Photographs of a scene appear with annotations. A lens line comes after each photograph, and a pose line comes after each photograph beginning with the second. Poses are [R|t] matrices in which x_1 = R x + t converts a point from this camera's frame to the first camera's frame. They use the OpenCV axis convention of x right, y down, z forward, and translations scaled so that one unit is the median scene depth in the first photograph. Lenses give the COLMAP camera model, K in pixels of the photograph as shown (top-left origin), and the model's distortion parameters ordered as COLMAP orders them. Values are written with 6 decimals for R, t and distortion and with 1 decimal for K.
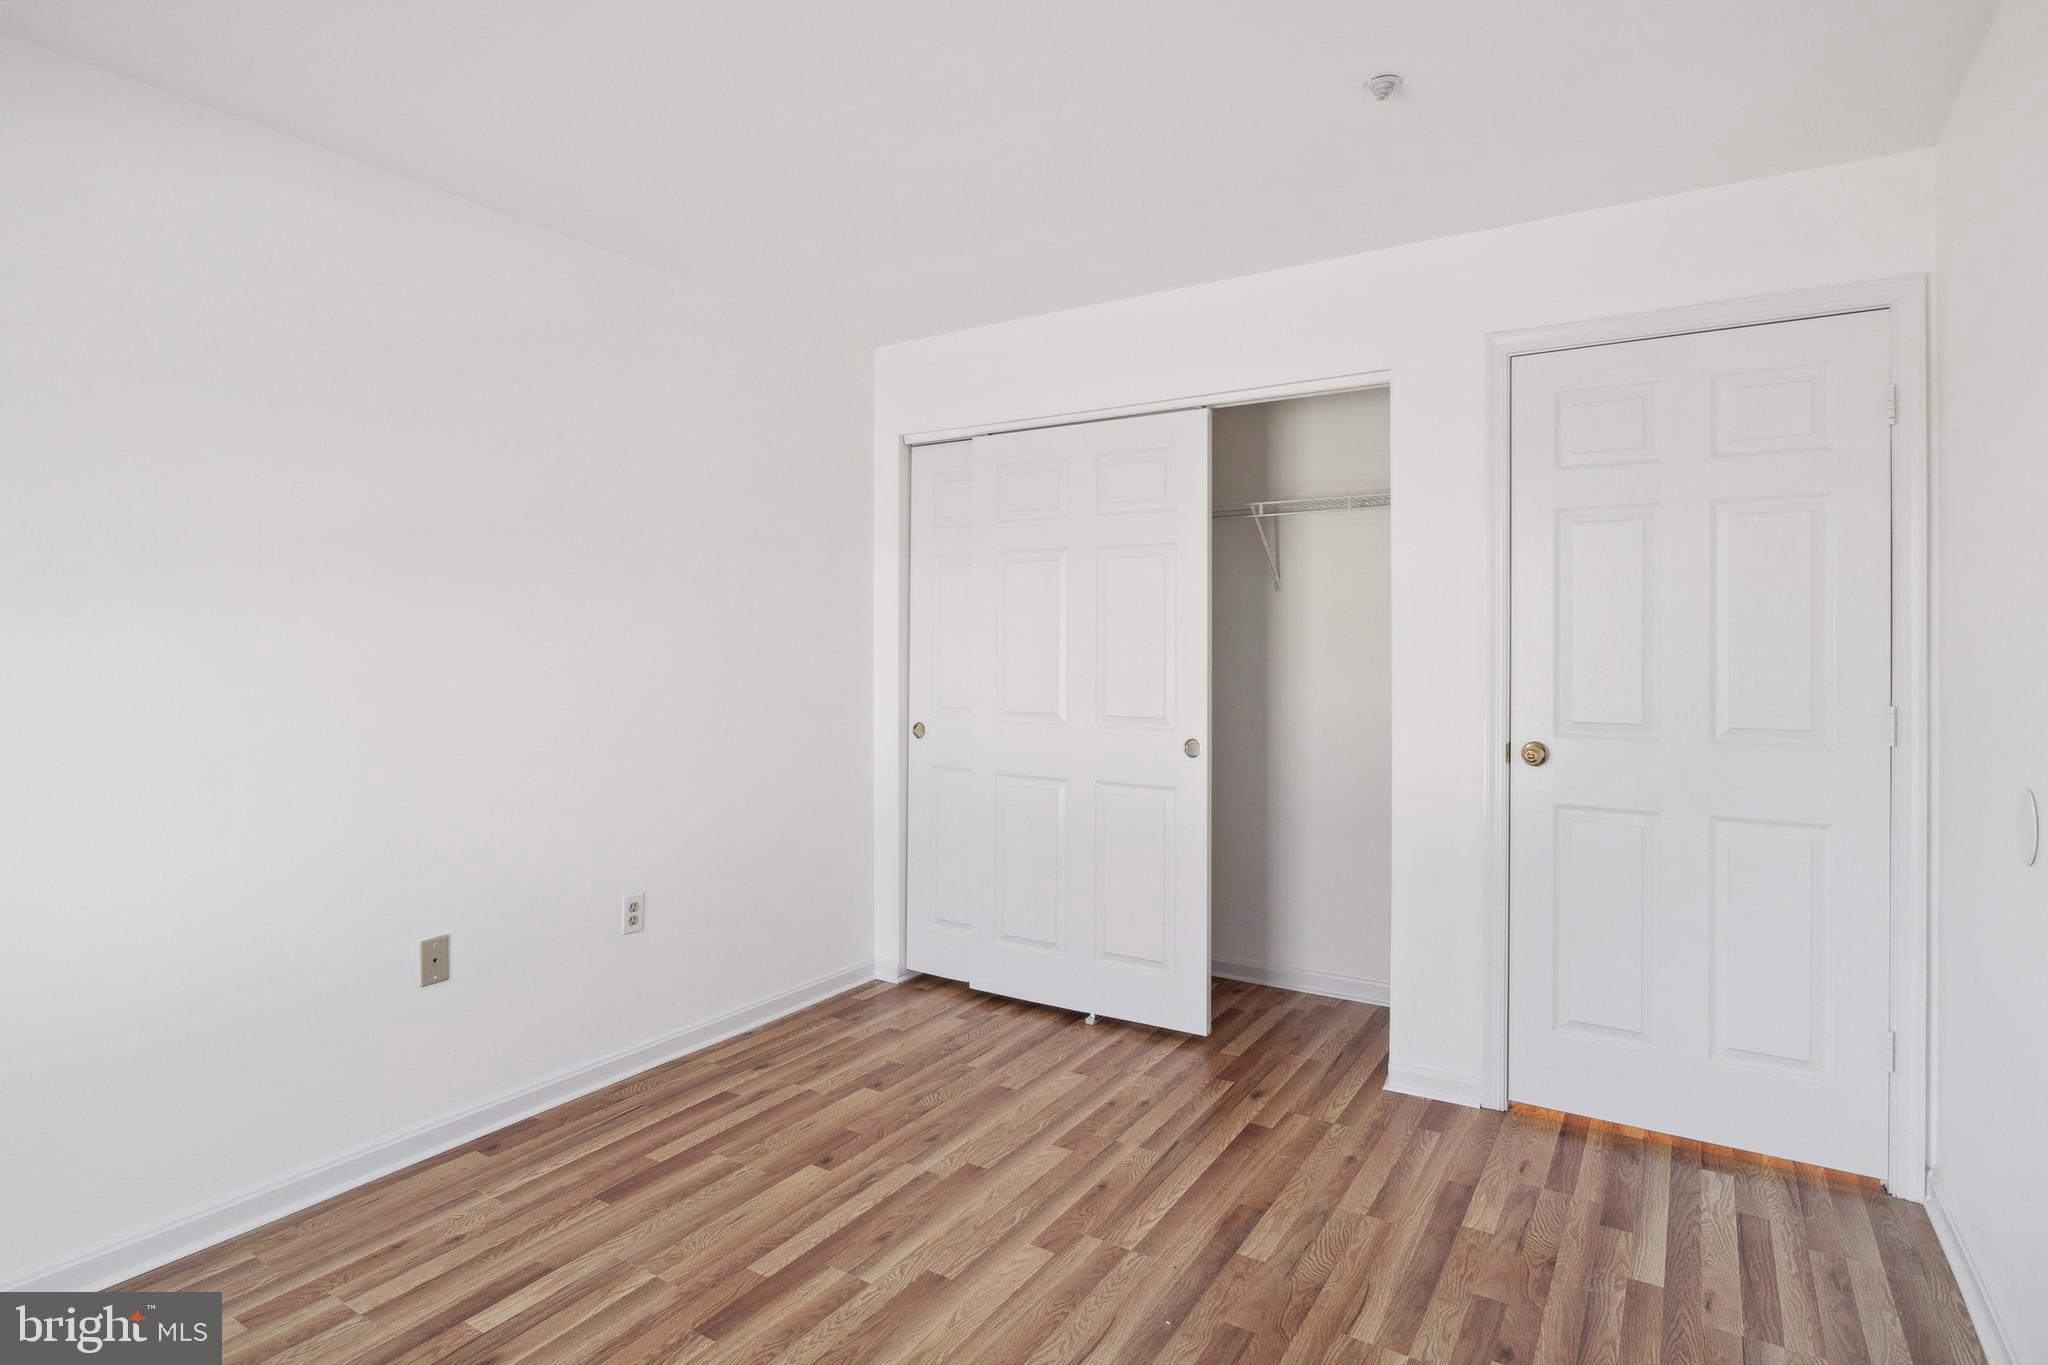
lens RADIAL K [[1050.4, 0, 1033.3], [0, 1050.4, 637.0], [0, 0, 1]] dist [-0.001780, 0.000025]
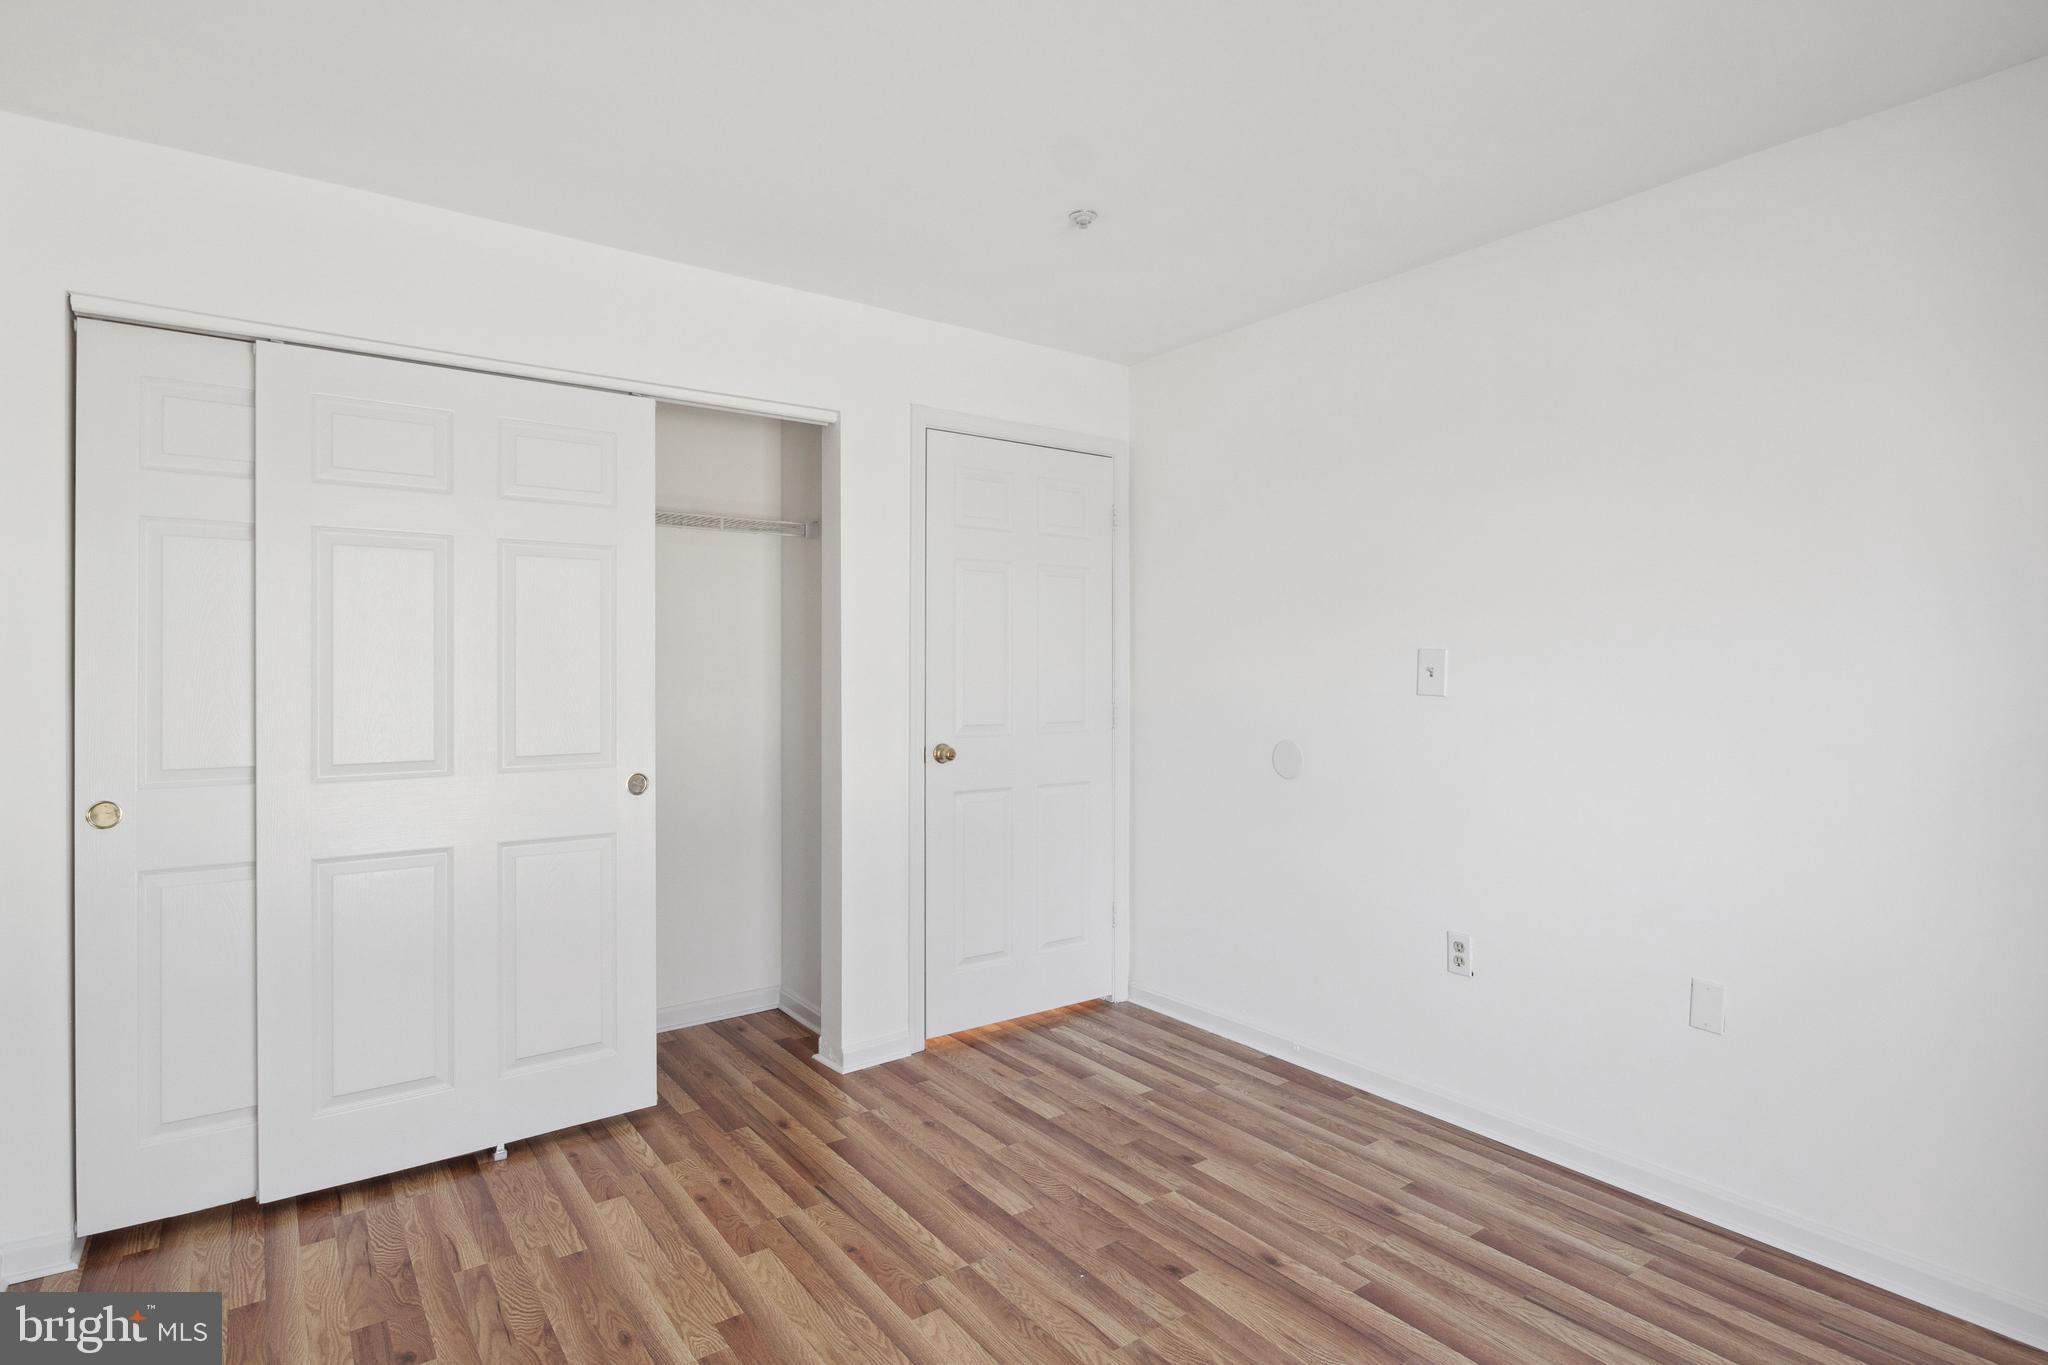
lens RADIAL K [[1050.4, 0, 1022.4], [0, 1050.4, 669.1], [0, 0, 1]] dist [-0.001780, 0.000025]
pose [[0.371418, -0.002531, 0.928462, -0.685523], [-0.006621, 0.999964, 0.005374, 0.005736], [-0.928442, -0.008144, 0.371387, 0.485923]]
